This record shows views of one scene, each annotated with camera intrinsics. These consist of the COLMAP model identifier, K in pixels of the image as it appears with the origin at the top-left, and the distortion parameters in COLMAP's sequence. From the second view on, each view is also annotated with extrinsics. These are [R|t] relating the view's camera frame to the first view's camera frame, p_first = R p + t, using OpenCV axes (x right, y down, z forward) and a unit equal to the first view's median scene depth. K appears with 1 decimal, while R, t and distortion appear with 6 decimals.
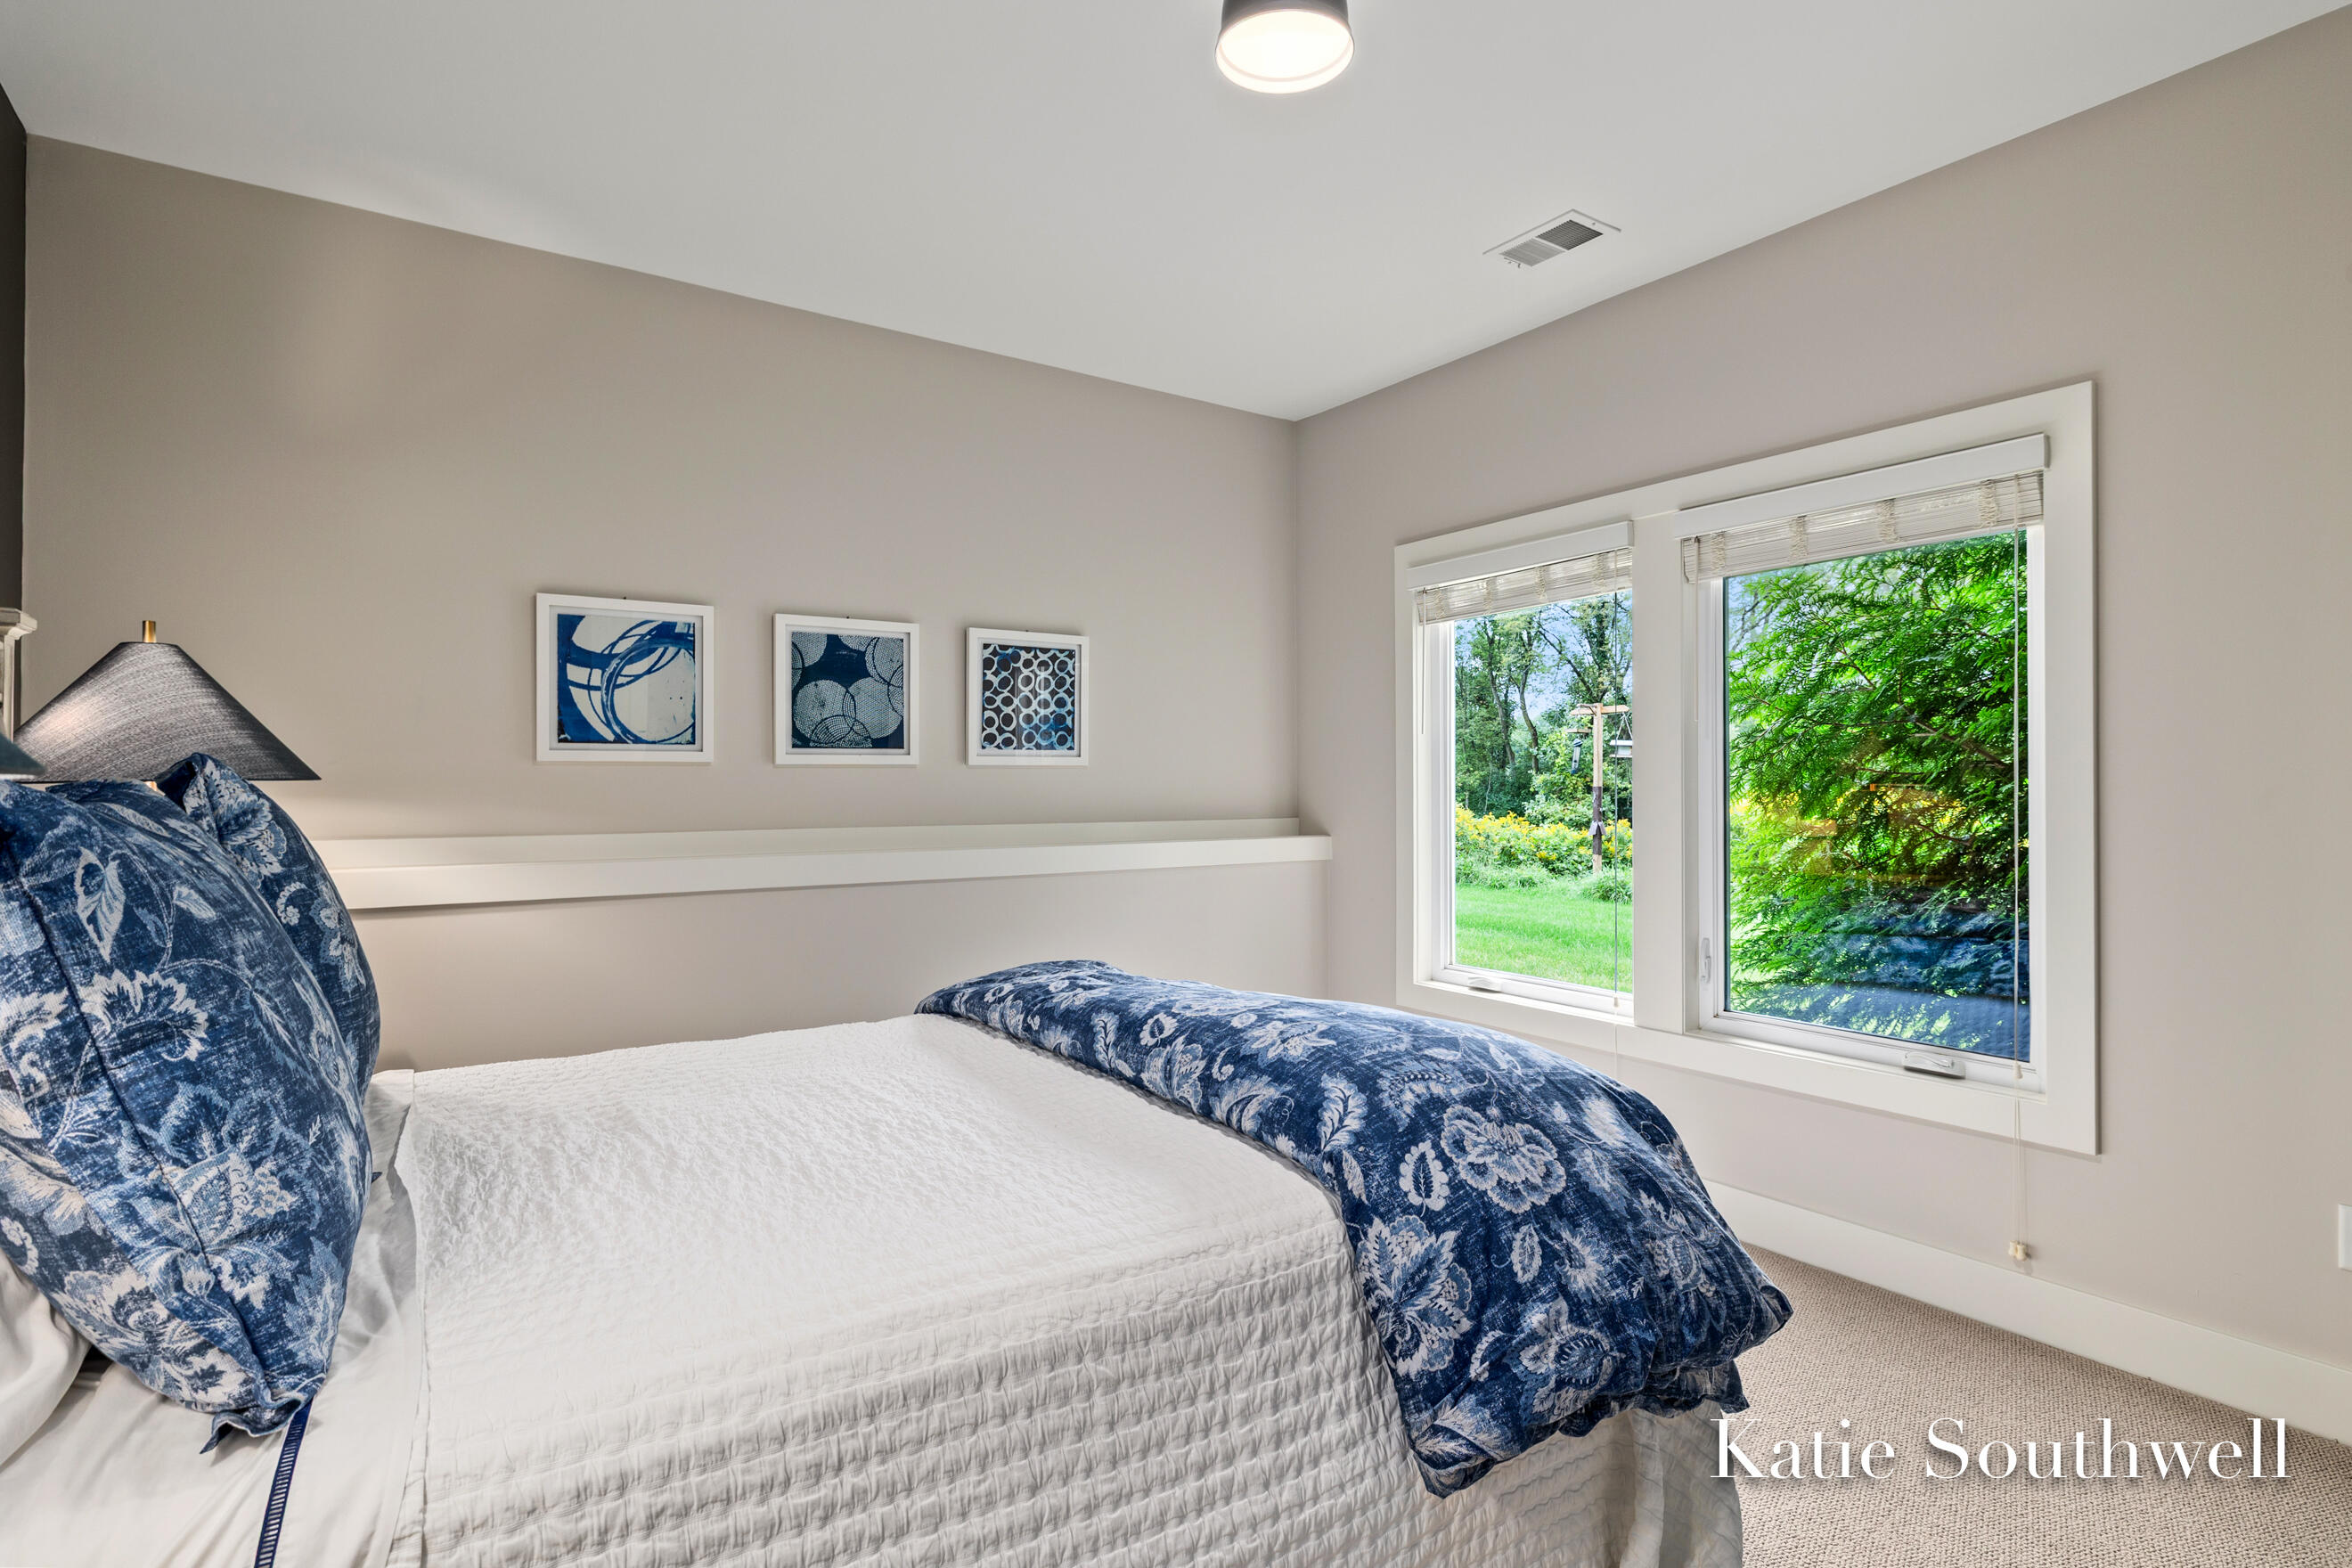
lens RADIAL K [[1100.0, 0, 1176.0], [0, 1100.0, 784.0], [0, 0, 1]] dist [-0.001384, 0.000155]
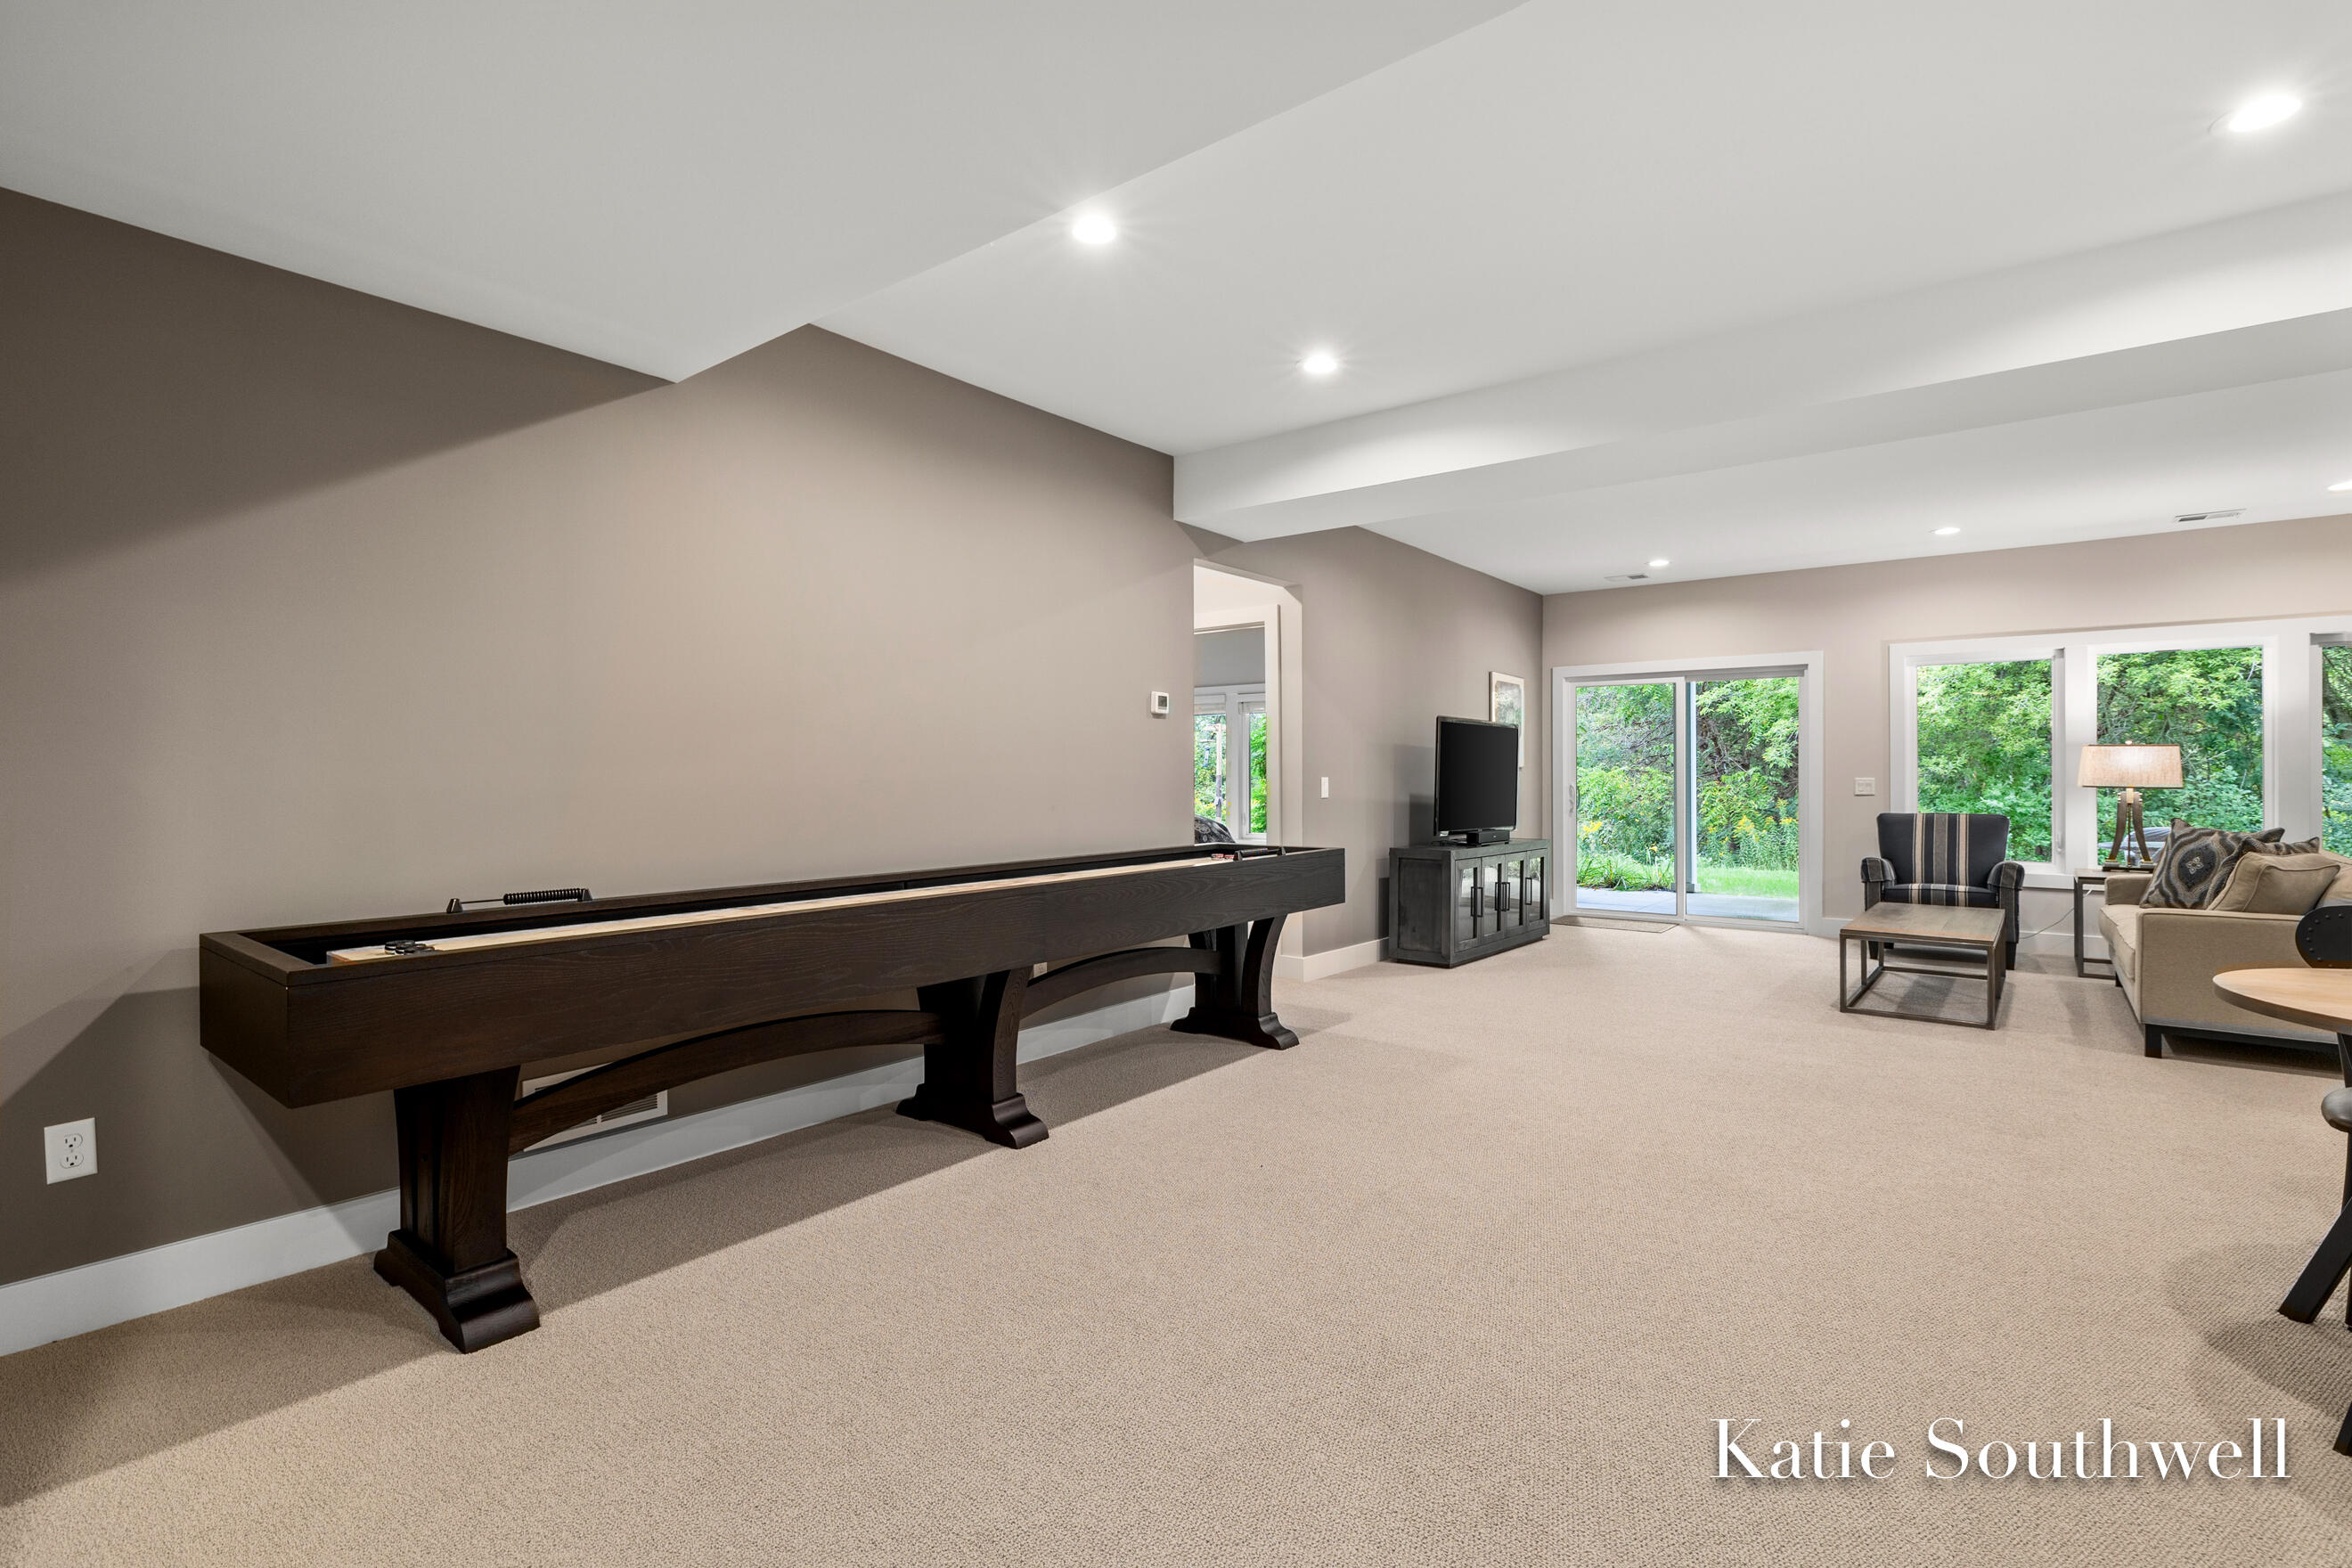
lens RADIAL K [[1100.0, 0, 1176.0], [0, 1100.0, 784.0], [0, 0, 1]] dist [-0.001384, 0.000155]
pose [[0.947643, 0.000216, 0.319332, -0.179752], [-0.002550, 0.999973, 0.006891, 0.003993], [-0.319322, -0.007344, 0.947618, -0.478194]]
